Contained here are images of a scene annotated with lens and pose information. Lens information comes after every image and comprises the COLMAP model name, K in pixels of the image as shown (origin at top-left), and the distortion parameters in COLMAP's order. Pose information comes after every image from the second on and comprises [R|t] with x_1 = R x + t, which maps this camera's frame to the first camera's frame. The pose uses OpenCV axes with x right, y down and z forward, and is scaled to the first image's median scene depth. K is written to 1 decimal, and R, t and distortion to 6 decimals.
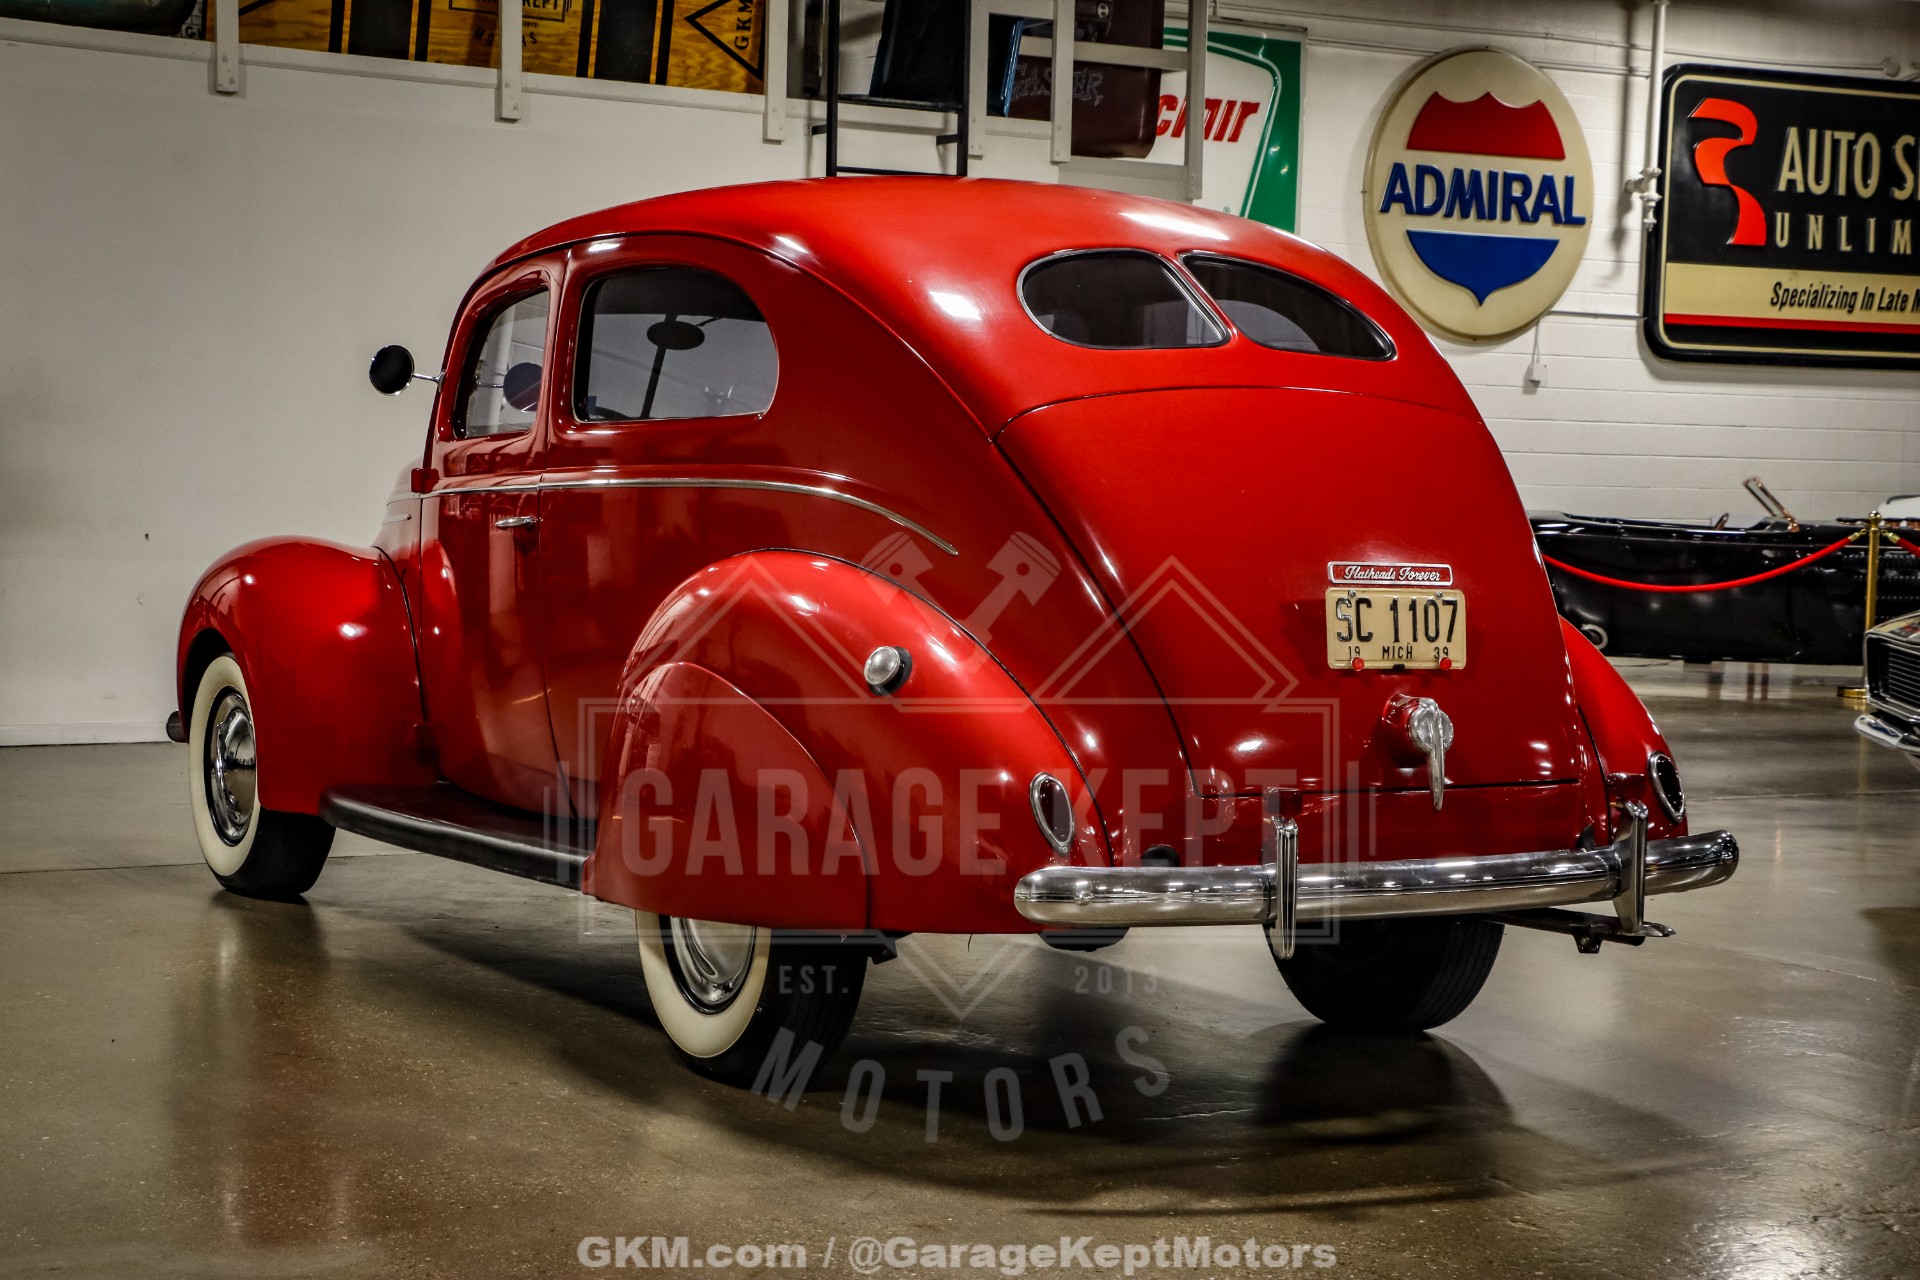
lens RADIAL K [[3505.4, 0, 965.2], [0, 3505.4, 714.7], [0, 0, 1]] dist [0.113391, 1.034290]
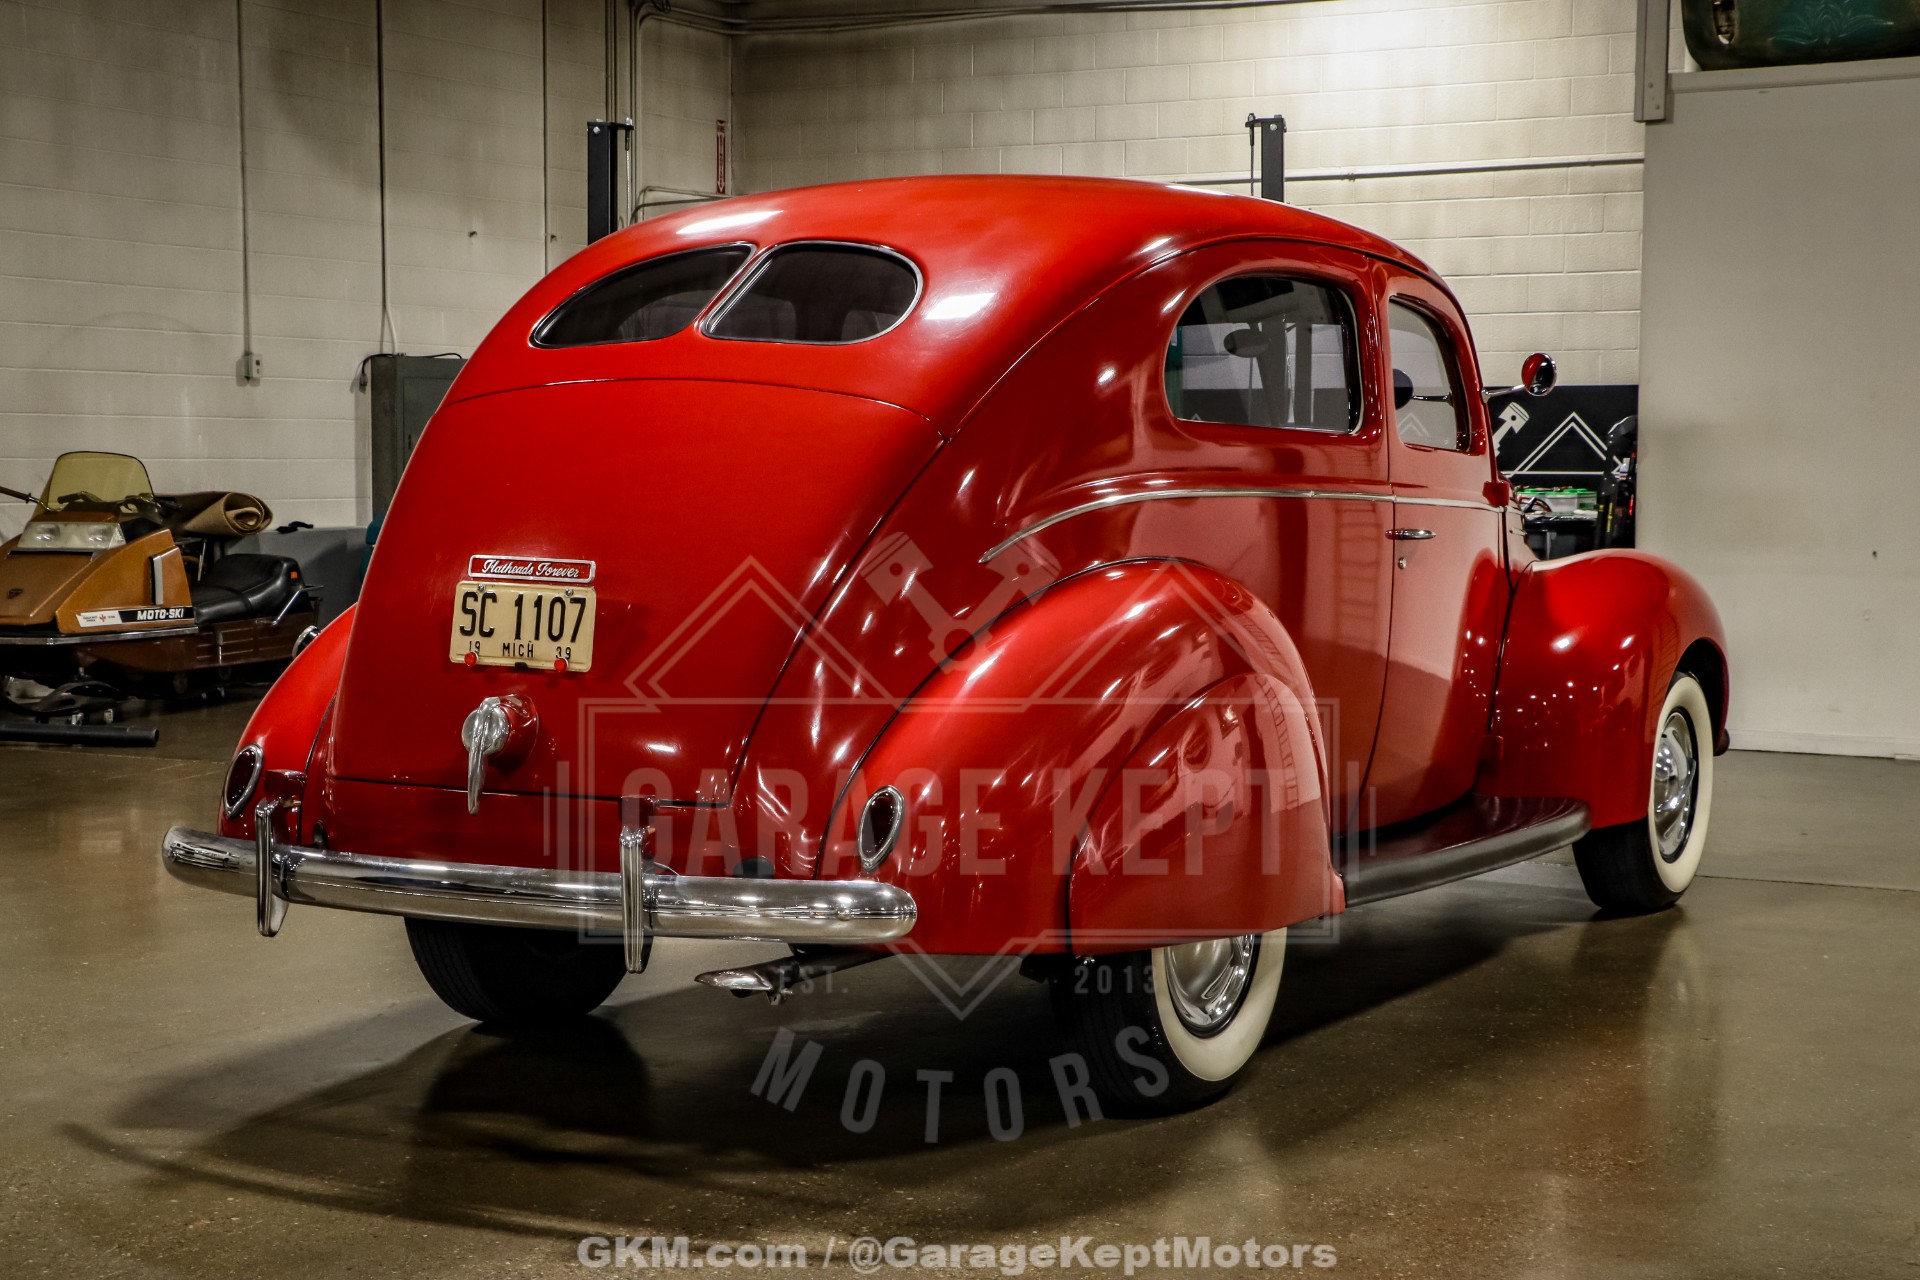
lens RADIAL K [[3236.5, 0, 961.6], [0, 3236.5, 691.6], [0, 0, 1]] dist [0.052419, 1.126144]
pose [[0.467477, 0.046237, -0.882795, 0.966801], [-0.060591, 0.997959, 0.020183, -0.031657], [0.881926, 0.044054, 0.469325, 0.690158]]
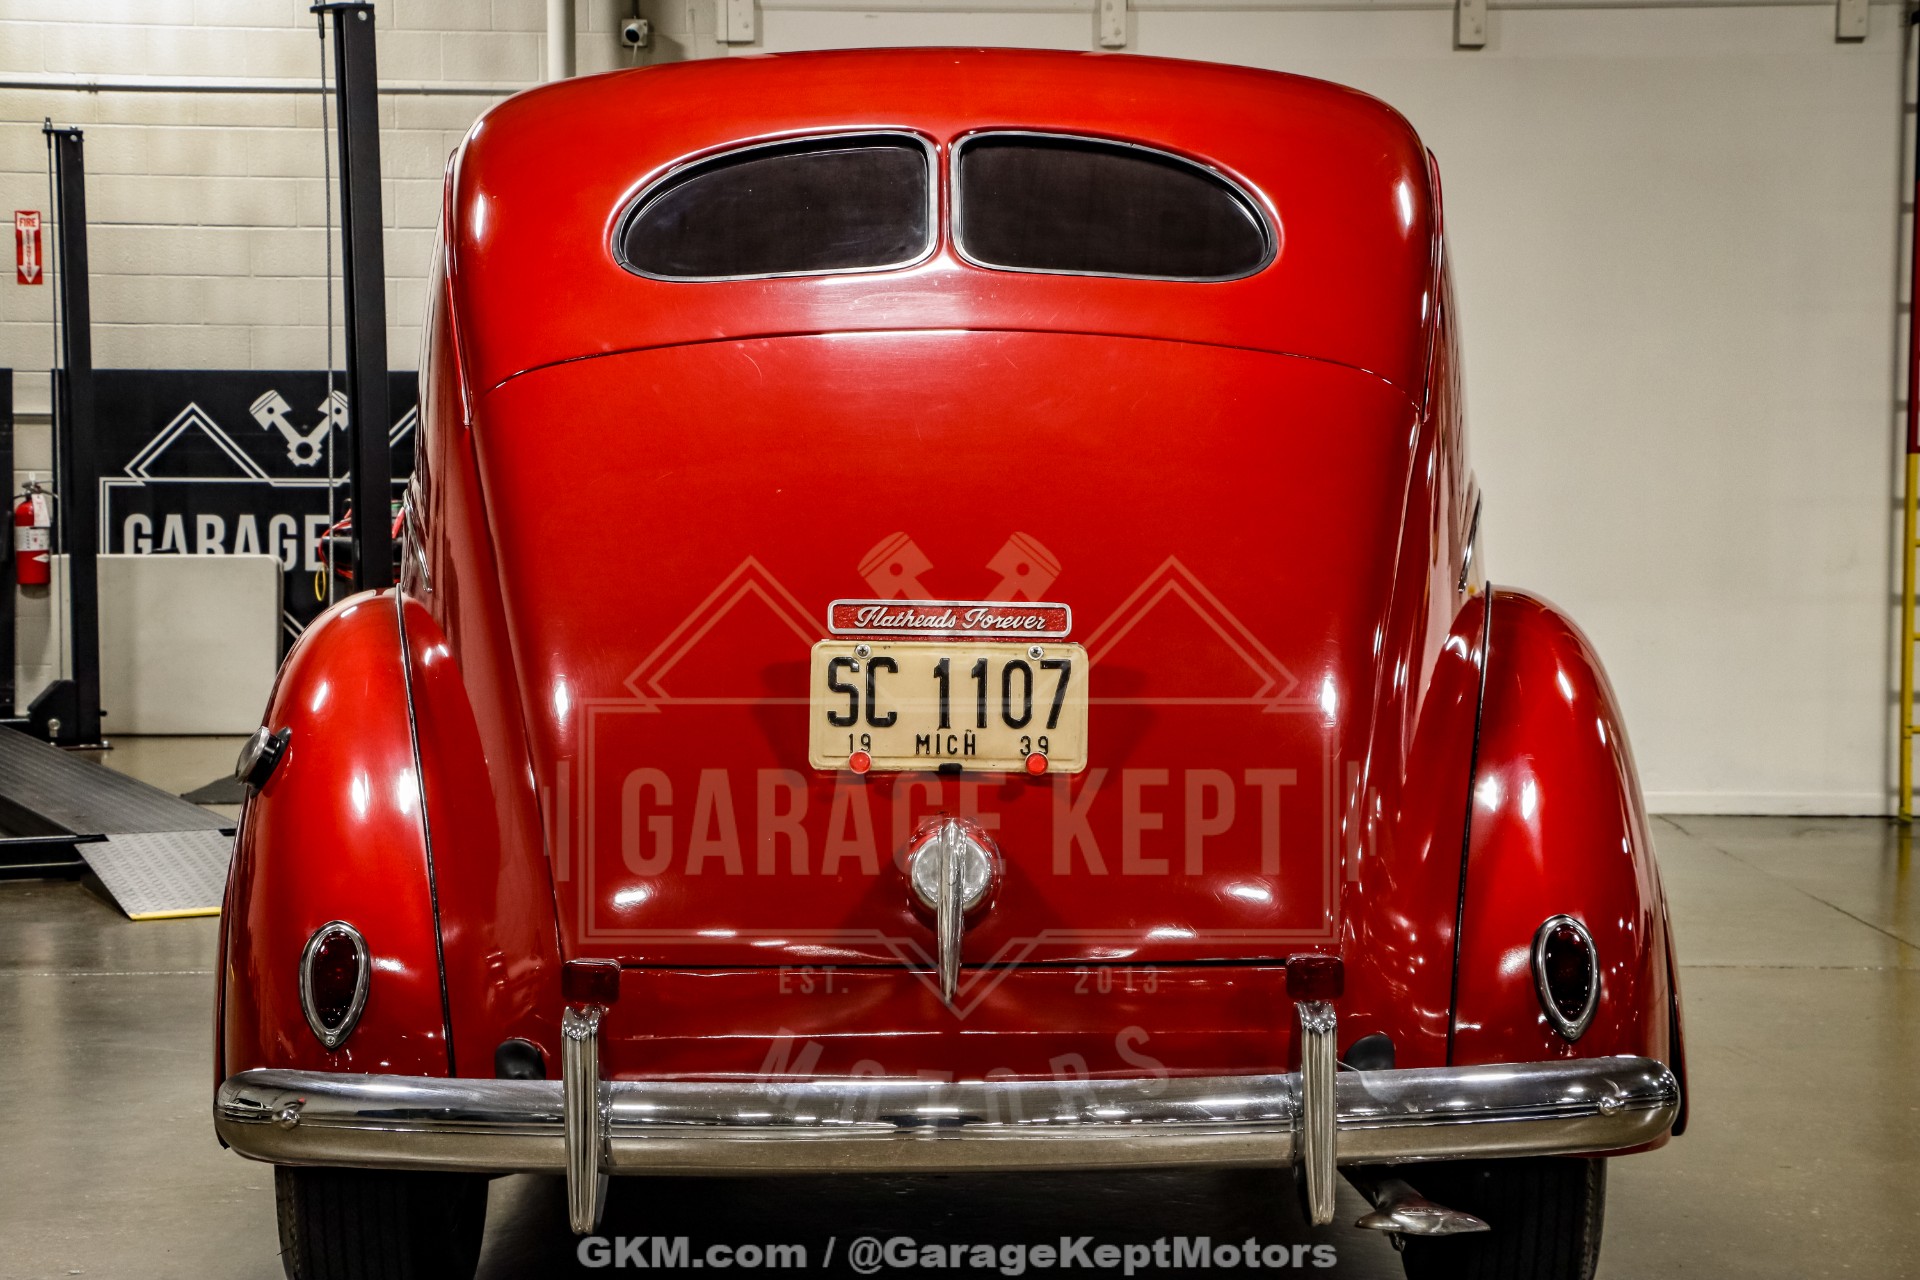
lens RADIAL K [[3848.1, 0, 978.8], [0, 3848.1, 672.3], [0, 0, 1]] dist [0.153178, 1.774516]
pose [[0.859426, 0.003354, -0.511249, 0.477433], [-0.016005, 0.999665, -0.020346, -0.016722], [0.511009, 0.025669, 0.859192, 0.415609]]
